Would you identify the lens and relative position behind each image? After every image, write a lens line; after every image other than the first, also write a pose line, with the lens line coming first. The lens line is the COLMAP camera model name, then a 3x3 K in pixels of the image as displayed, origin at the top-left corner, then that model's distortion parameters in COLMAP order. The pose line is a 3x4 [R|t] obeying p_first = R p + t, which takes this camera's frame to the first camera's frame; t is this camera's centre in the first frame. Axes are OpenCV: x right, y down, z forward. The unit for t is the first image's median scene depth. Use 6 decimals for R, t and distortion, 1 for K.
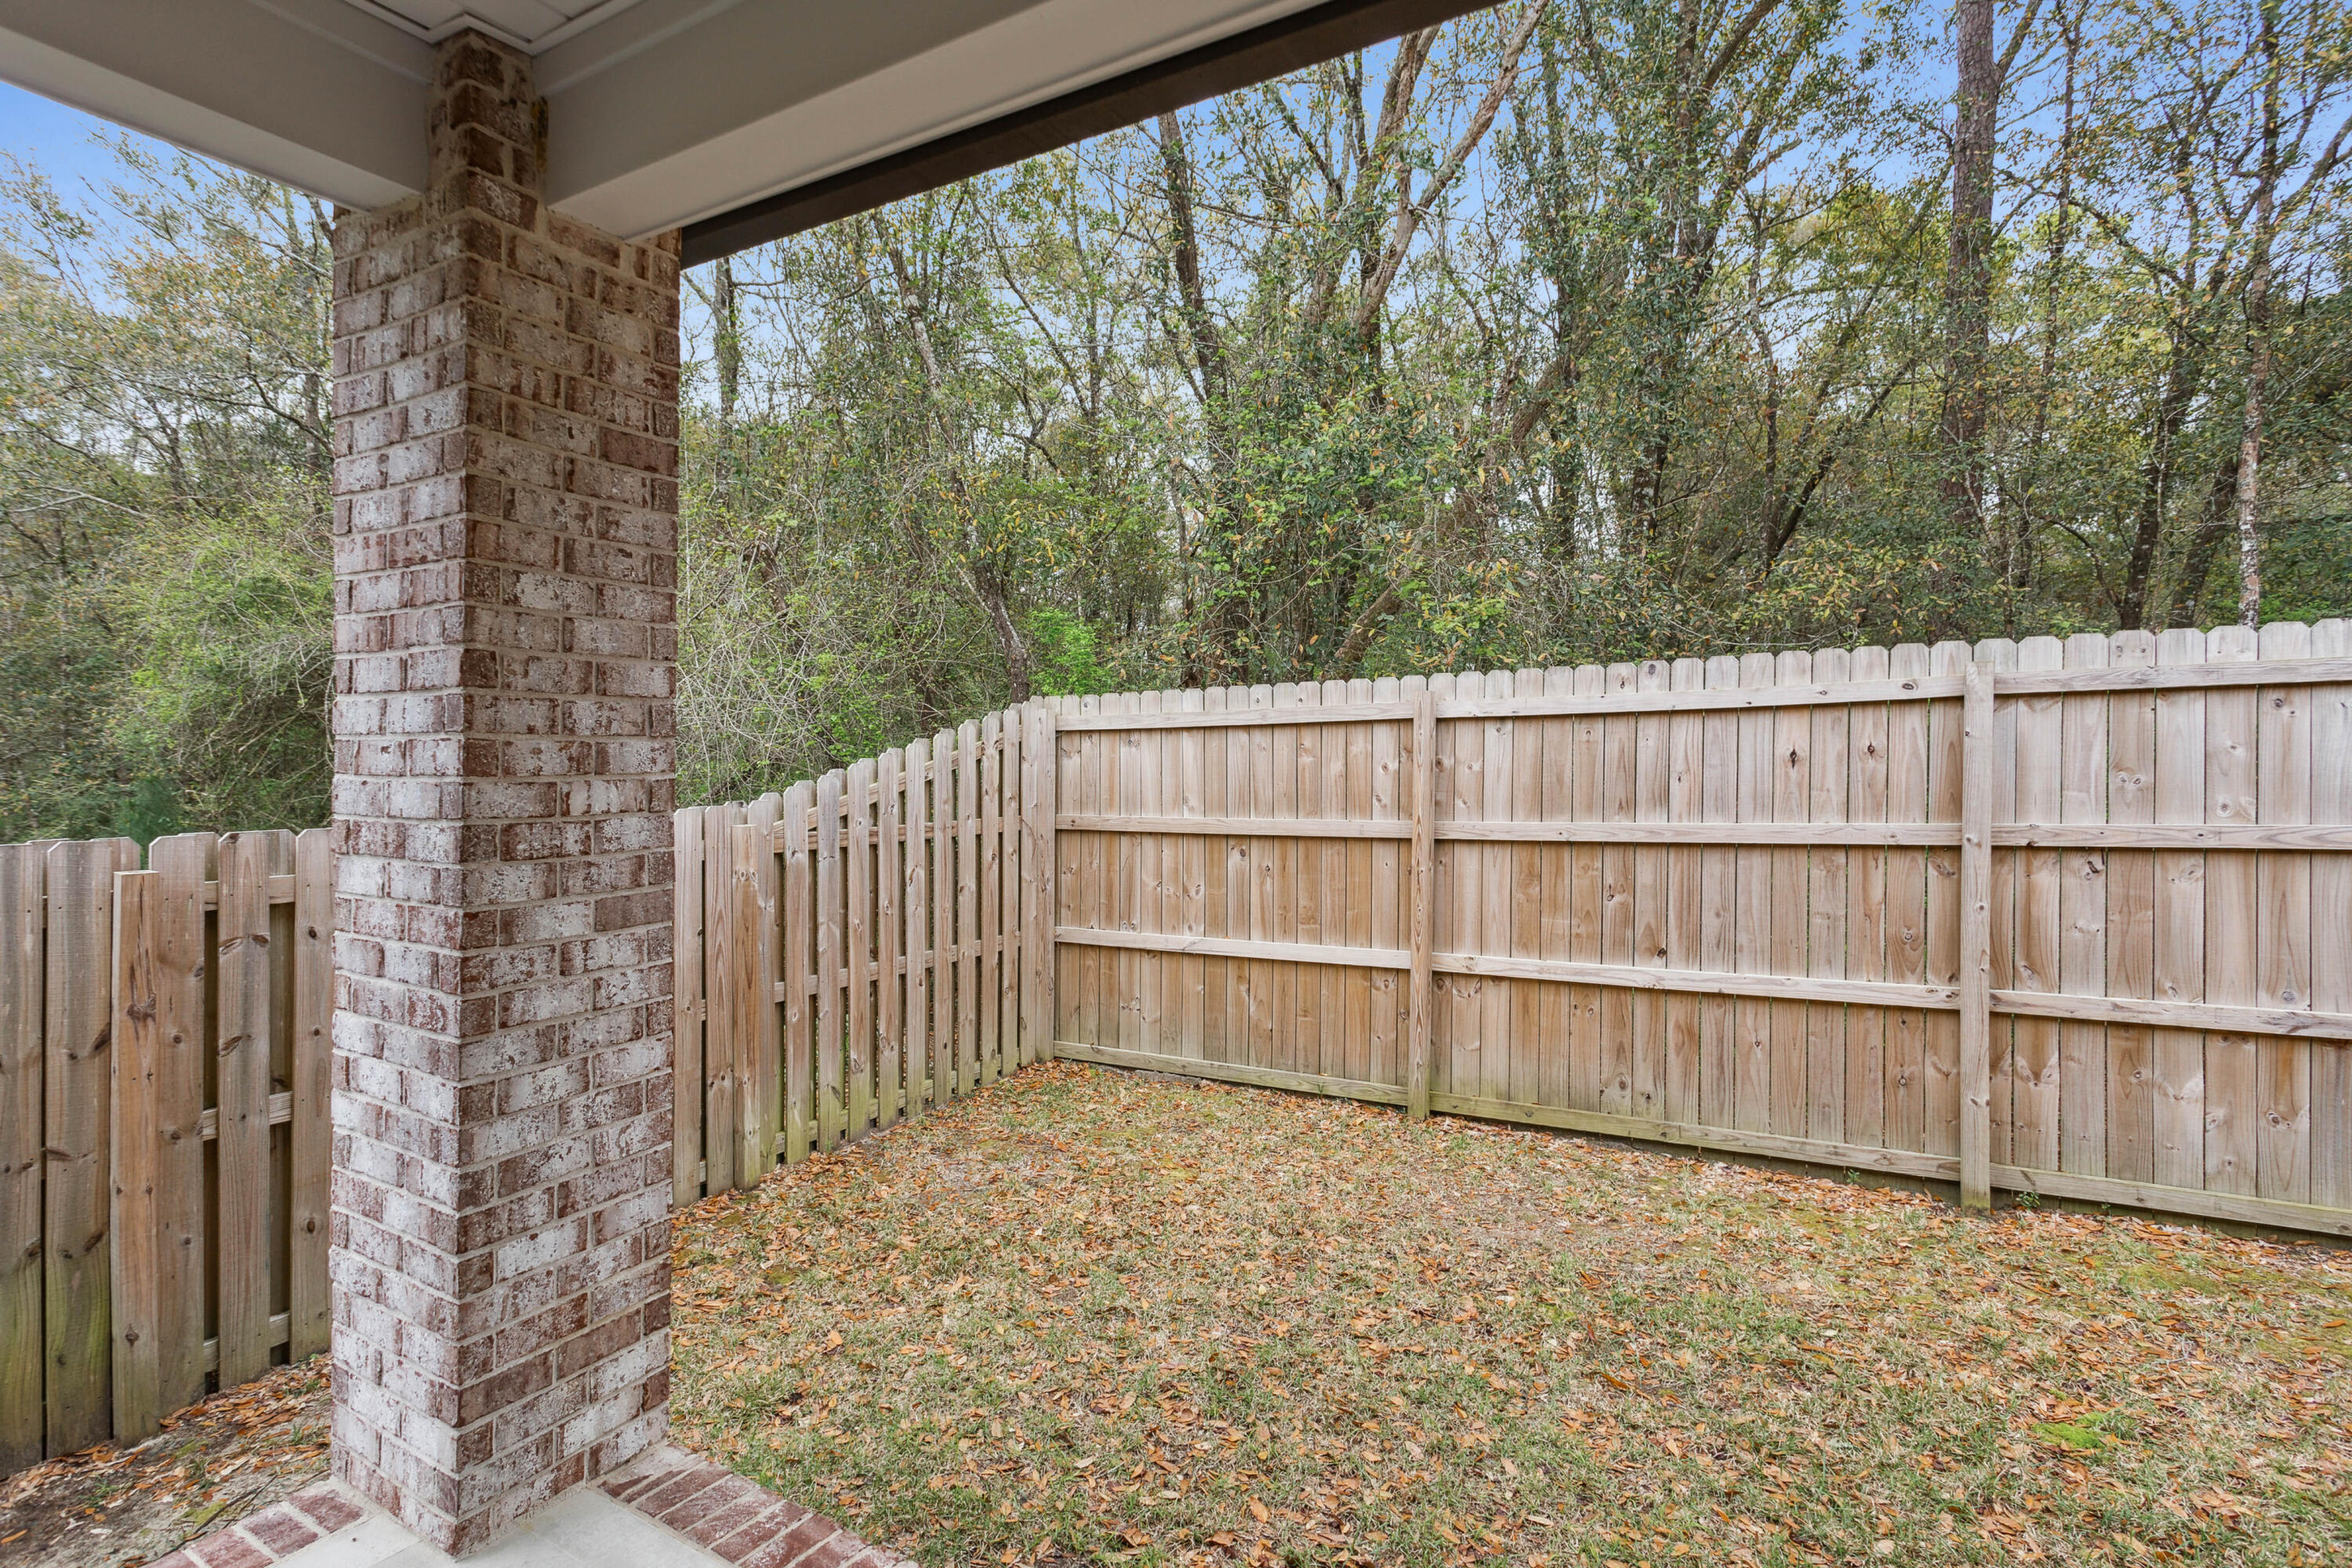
lens RADIAL K [[1164.6, 0, 1114.9], [0, 1164.6, 746.8], [0, 0, 1]] dist [0.006949, 0.000615]
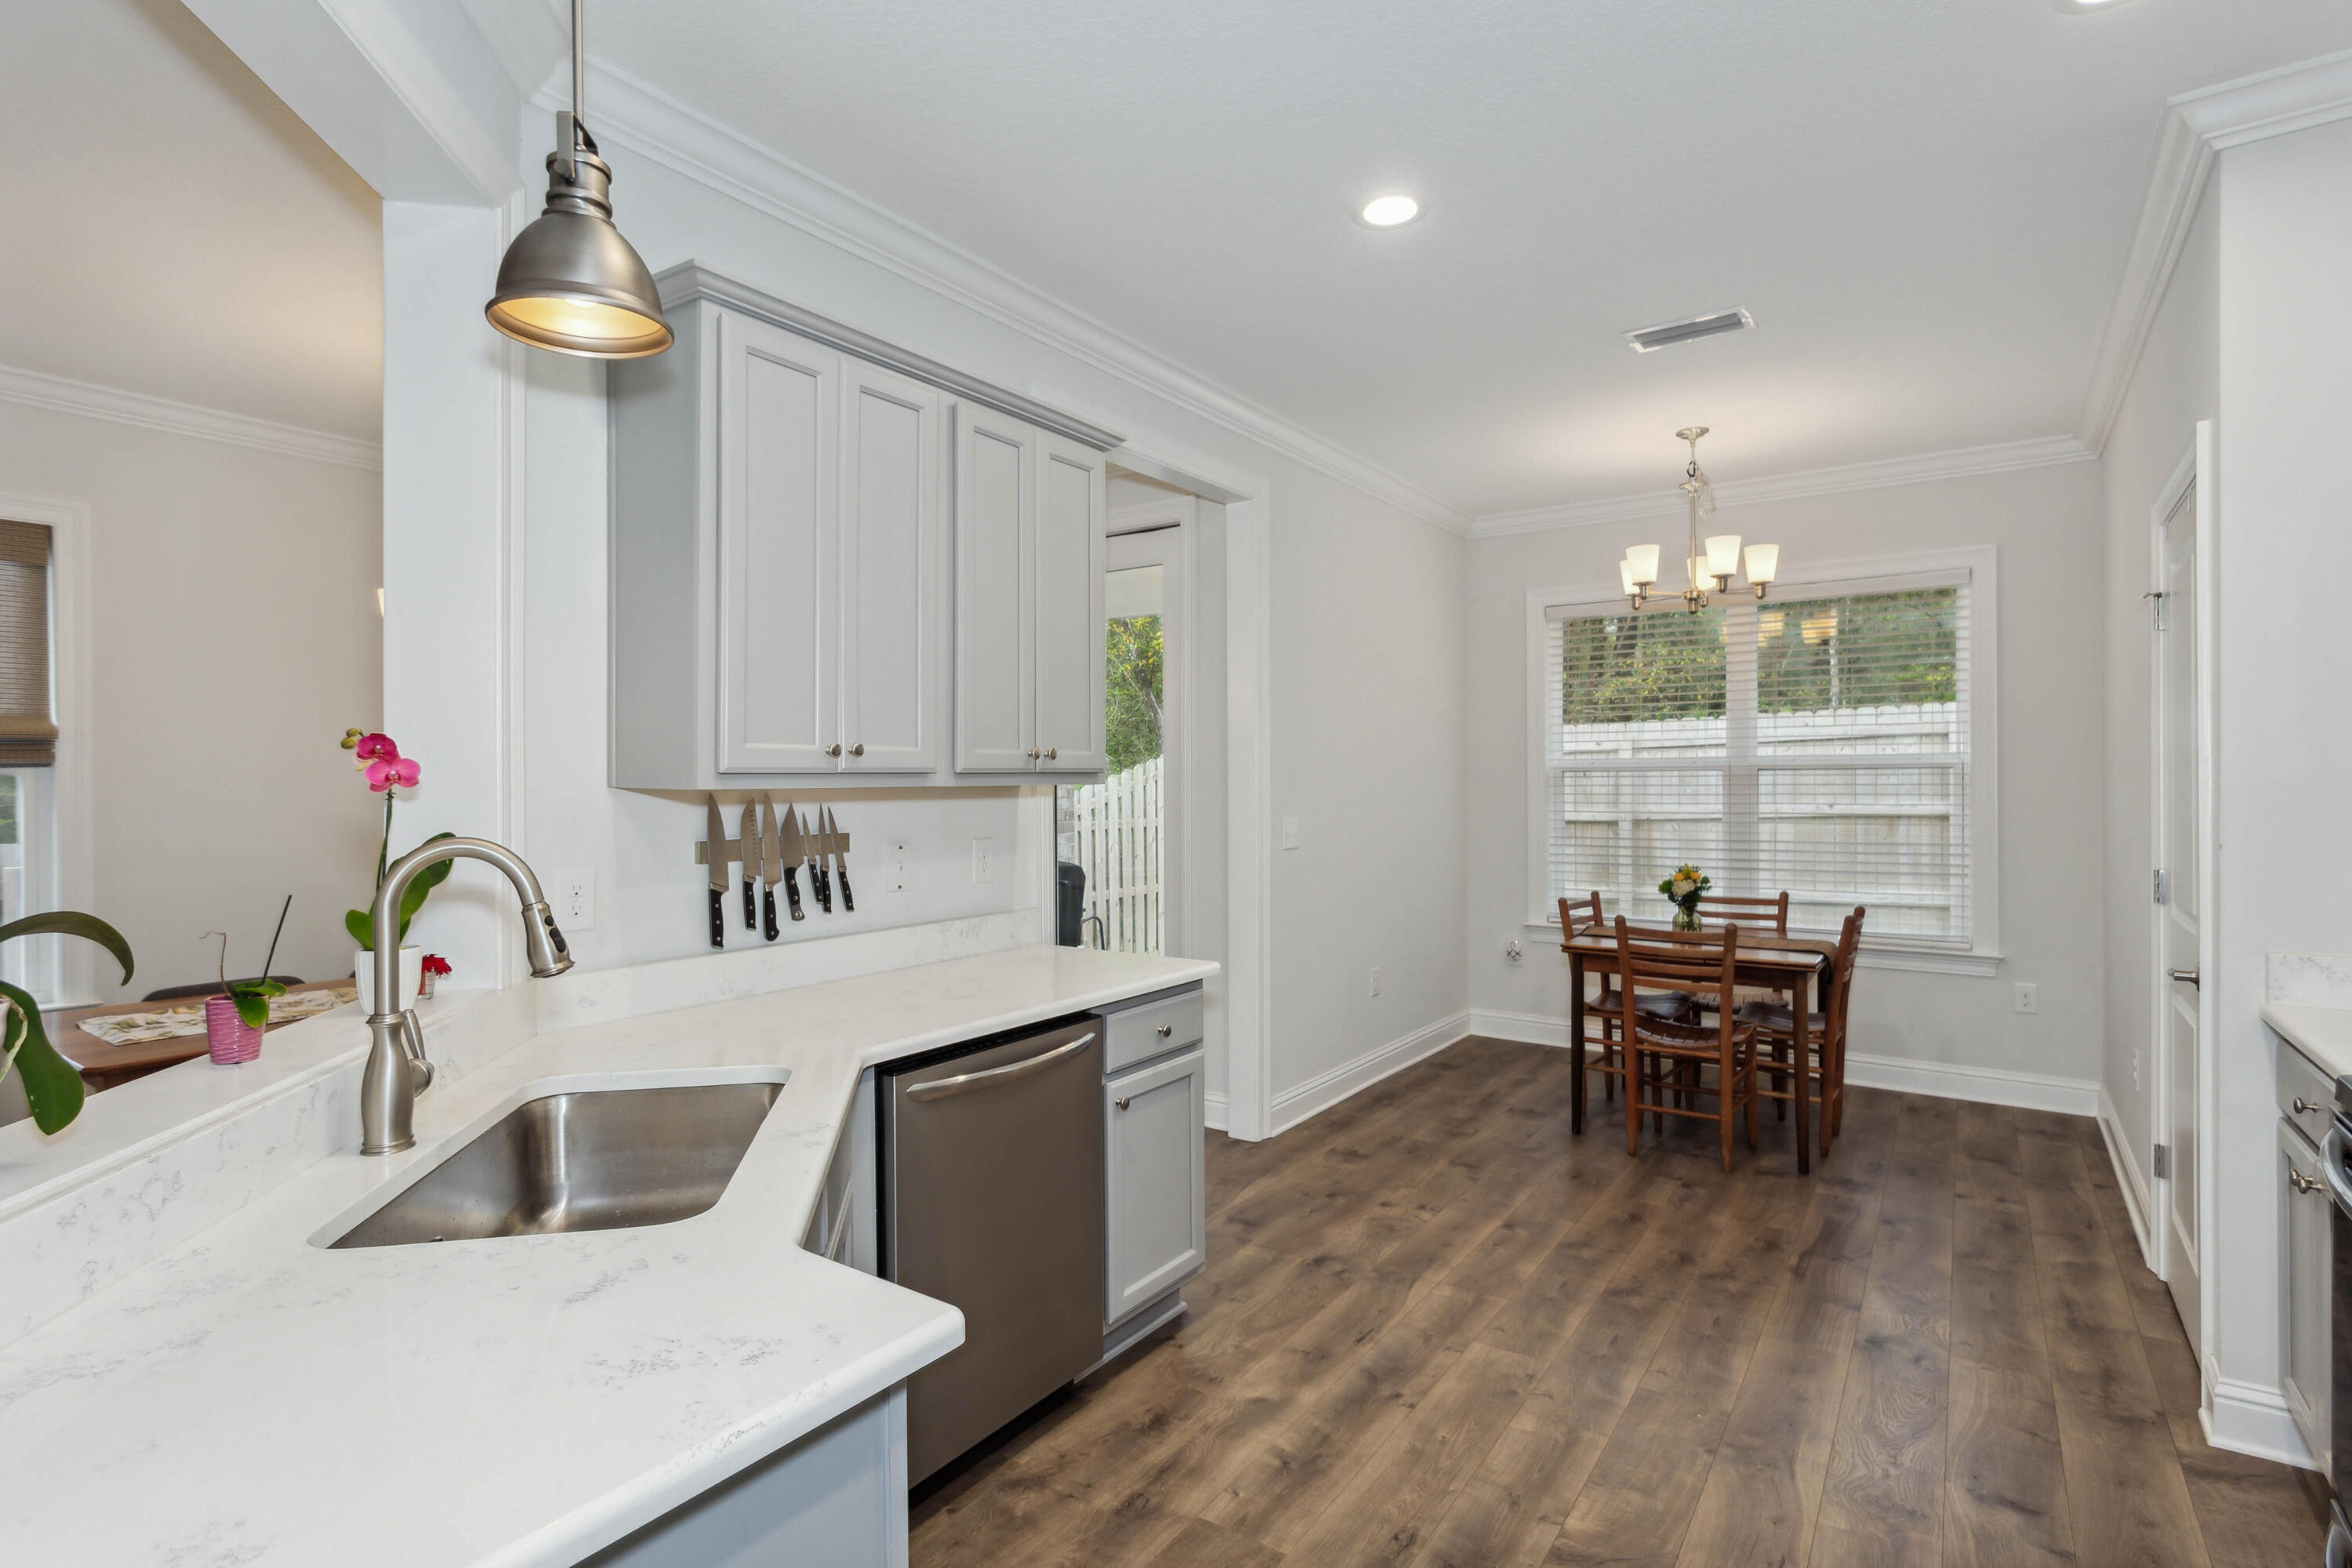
lens RADIAL K [[1138.7, 0, 1175.0], [0, 1138.7, 778.9], [0, 0, 1]] dist [-0.014108, -0.000034]
pose [[0.998815, -0.011218, -0.047365, 0.015129], [0.011178, 0.999937, -0.001115, 0.002944], [0.047374, 0.000585, 0.998877, -0.796812]]
